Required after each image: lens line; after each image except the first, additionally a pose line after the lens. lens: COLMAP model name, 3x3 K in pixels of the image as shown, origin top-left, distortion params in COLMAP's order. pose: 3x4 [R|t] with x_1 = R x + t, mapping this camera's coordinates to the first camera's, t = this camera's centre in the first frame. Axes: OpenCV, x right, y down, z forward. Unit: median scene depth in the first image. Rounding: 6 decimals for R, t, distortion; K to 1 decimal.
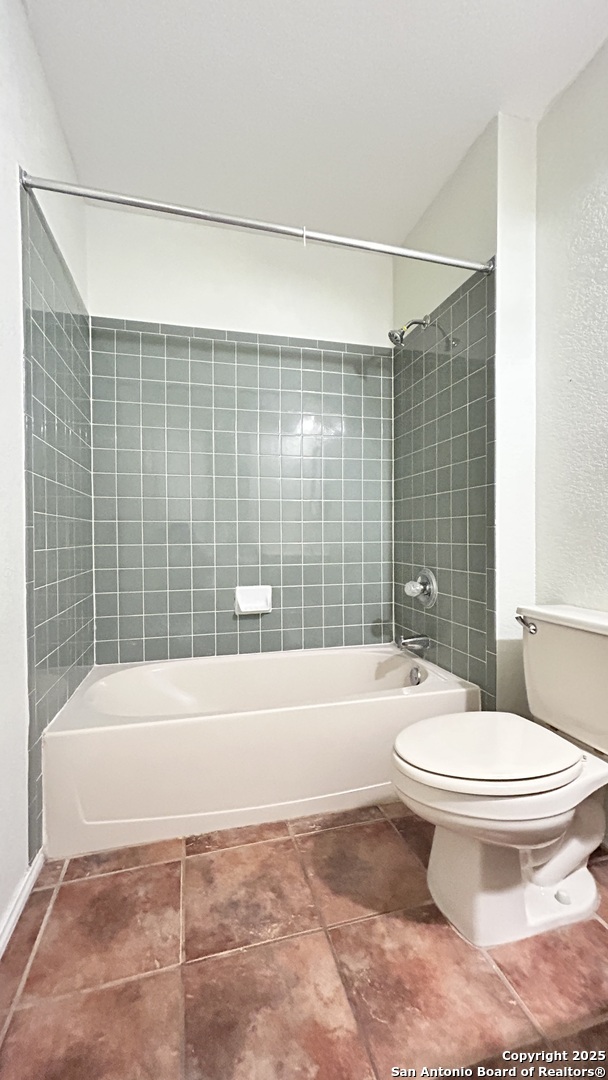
lens RADIAL K [[434.8, 0, 304.0], [0, 434.8, 540.0], [0, 0, 1]] dist [-0.005685, 0.002952]
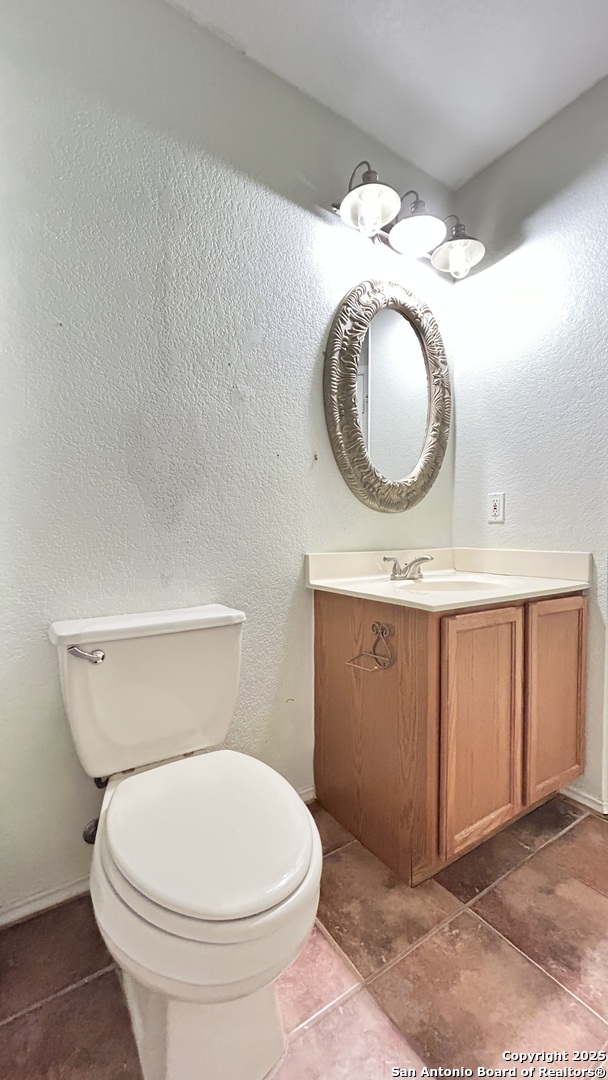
lens RADIAL K [[434.8, 0, 304.0], [0, 434.8, 540.0], [0, 0, 1]] dist [-0.005685, 0.002952]
pose [[-0.321422, -0.008173, 0.946901, -0.282299], [0.009827, 0.999880, 0.011966, 0.005742], [-0.946885, 0.013152, -0.321303, 0.976692]]
